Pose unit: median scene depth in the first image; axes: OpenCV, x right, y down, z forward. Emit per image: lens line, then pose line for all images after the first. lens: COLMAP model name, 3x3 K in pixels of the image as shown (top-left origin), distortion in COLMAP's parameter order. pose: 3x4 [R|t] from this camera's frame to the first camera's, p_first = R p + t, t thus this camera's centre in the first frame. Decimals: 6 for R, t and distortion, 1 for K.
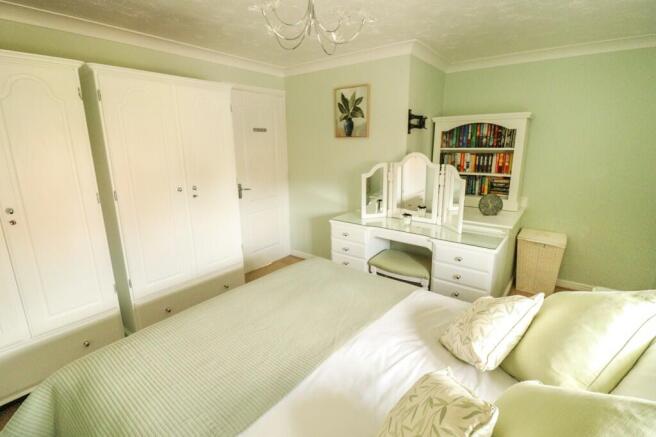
lens RADIAL K [[311.8, 0, 334.1], [0, 311.8, 216.0], [0, 0, 1]] dist [-0.008818, -0.006584]
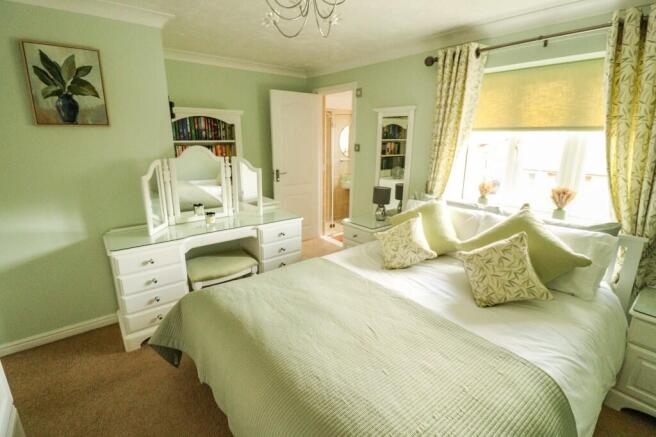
lens RADIAL K [[311.8, 0, 327.3], [0, 311.8, 218.3], [0, 0, 1]] dist [-0.008818, -0.006584]
pose [[0.230245, -0.237998, 0.943581, -0.489279], [0.212886, 0.958464, 0.189805, -0.080089], [-0.949561, 0.157174, 0.271348, 0.370605]]
